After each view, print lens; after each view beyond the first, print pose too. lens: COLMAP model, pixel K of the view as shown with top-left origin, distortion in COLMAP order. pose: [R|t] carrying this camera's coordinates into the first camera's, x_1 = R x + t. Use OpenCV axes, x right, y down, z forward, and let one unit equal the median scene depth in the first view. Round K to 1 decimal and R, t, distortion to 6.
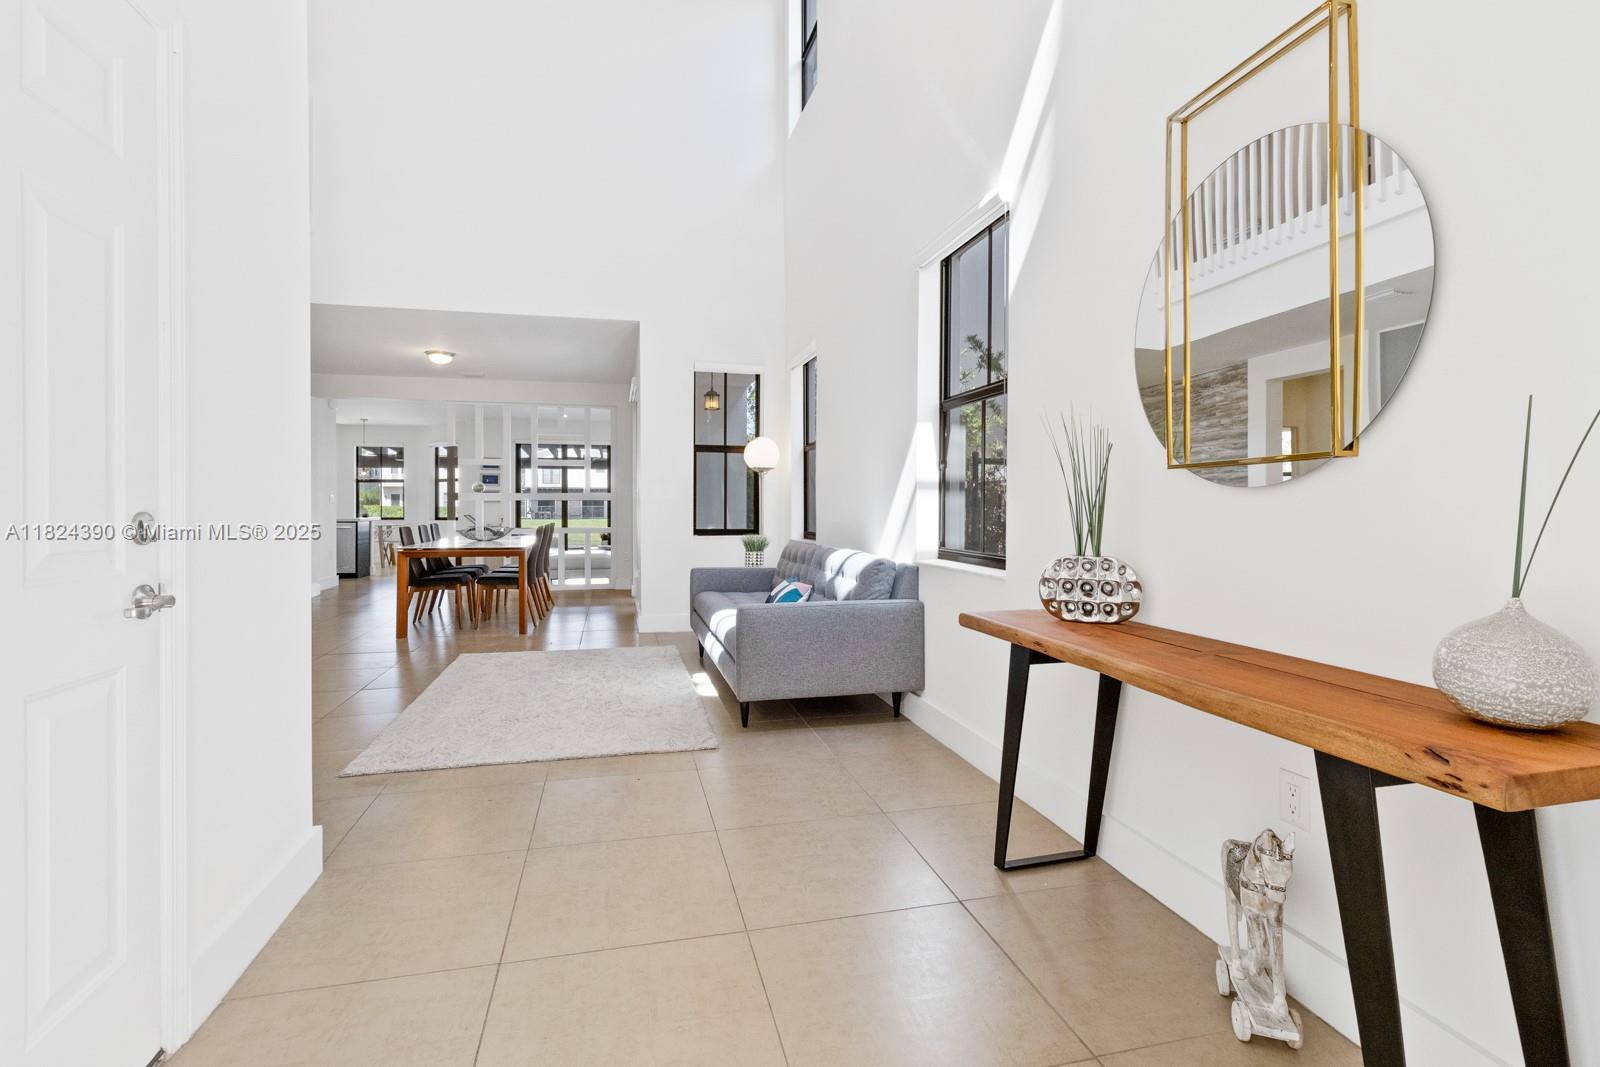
lens RADIAL K [[737.6, 0, 789.5], [0, 737.6, 506.2], [0, 0, 1]] dist [0.001786, 0.000446]
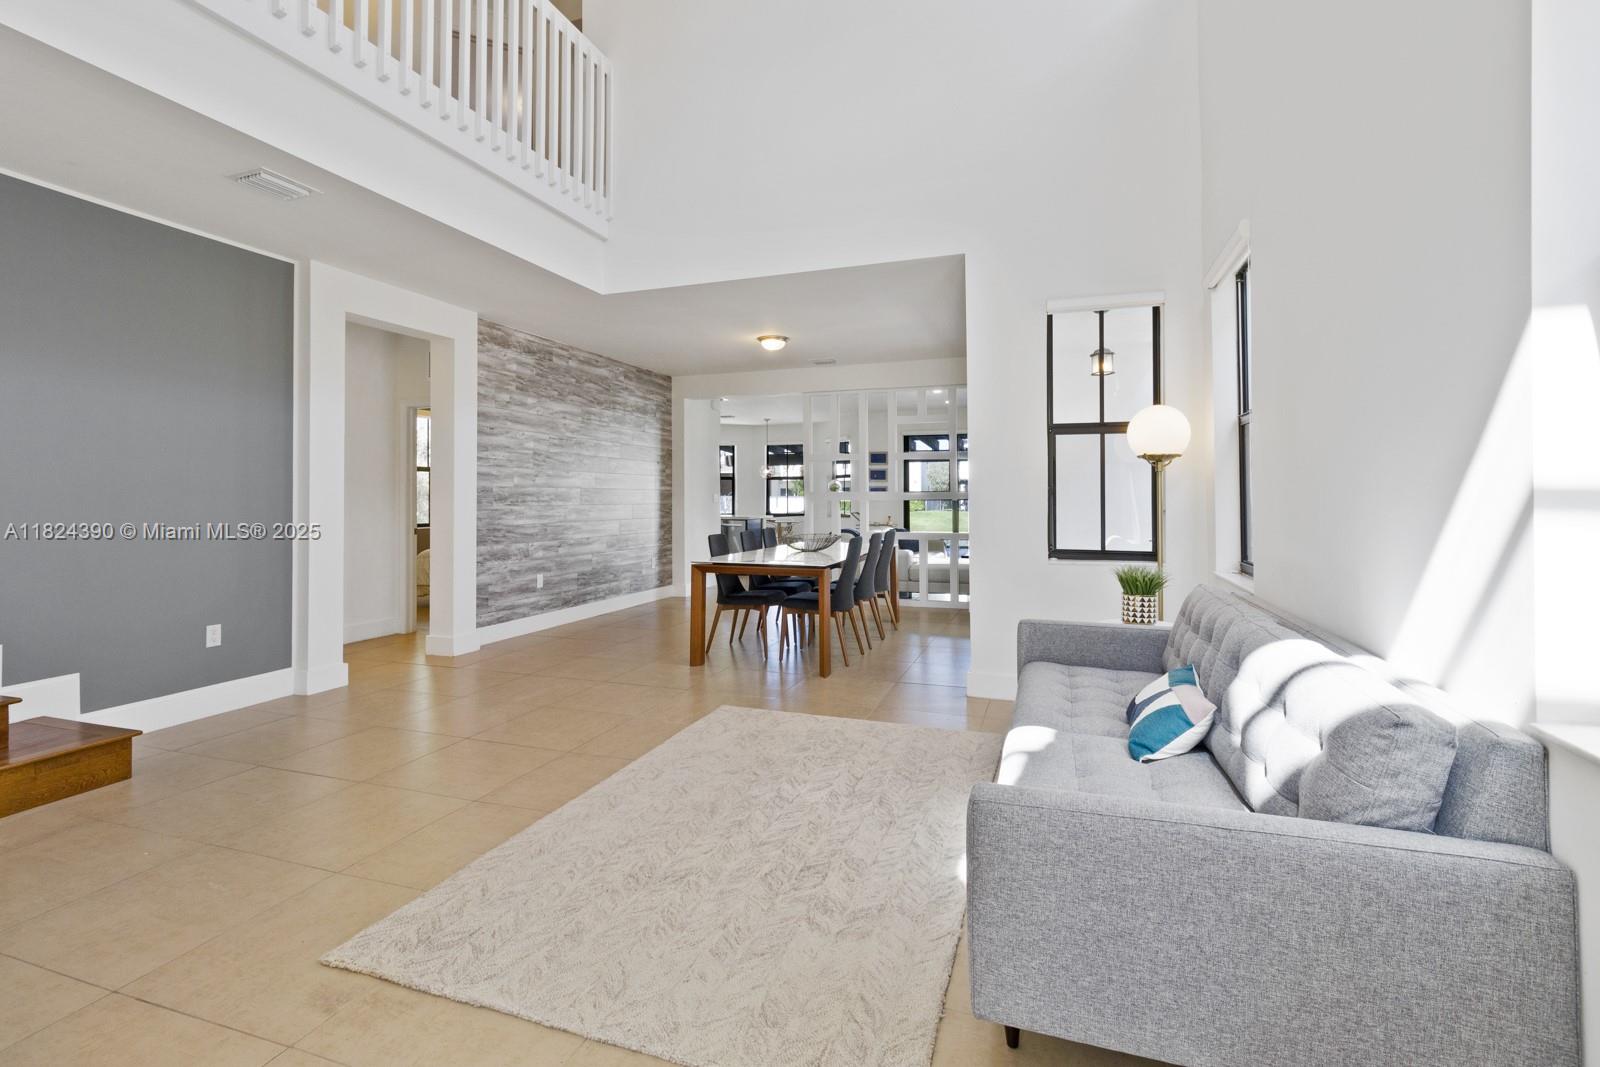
lens RADIAL K [[746.4, 0, 791.8], [0, 746.4, 483.6], [0, 0, 1]] dist [0.000103, -0.000220]
pose [[0.839738, -0.012434, -0.542849, 0.042793], [0.003063, 0.999830, -0.018163, -0.017409], [0.542983, 0.013589, 0.839634, 0.307333]]
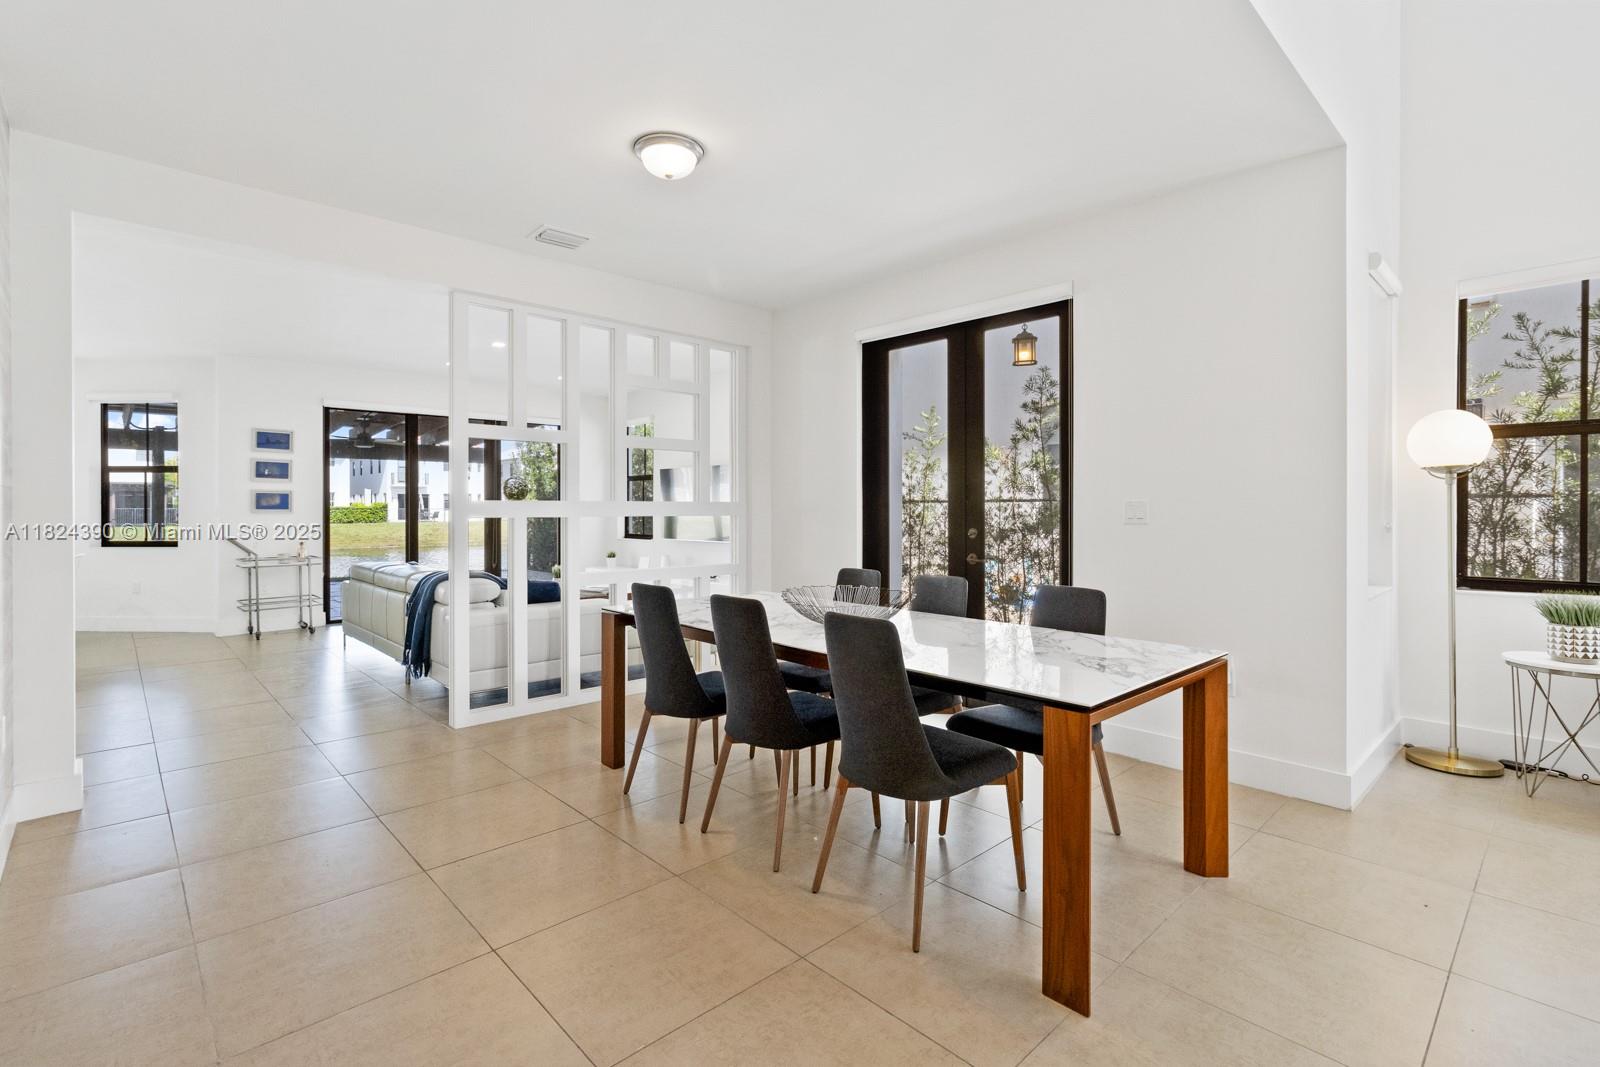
lens RADIAL K [[737.6, 0, 789.5], [0, 737.6, 506.2], [0, 0, 1]] dist [0.001786, 0.000446]
pose [[0.872230, 0.000824, 0.489096, -0.735175], [-0.000436, 0.999999, -0.000907, -0.020646], [-0.489097, 0.000578, 0.872229, 0.757106]]
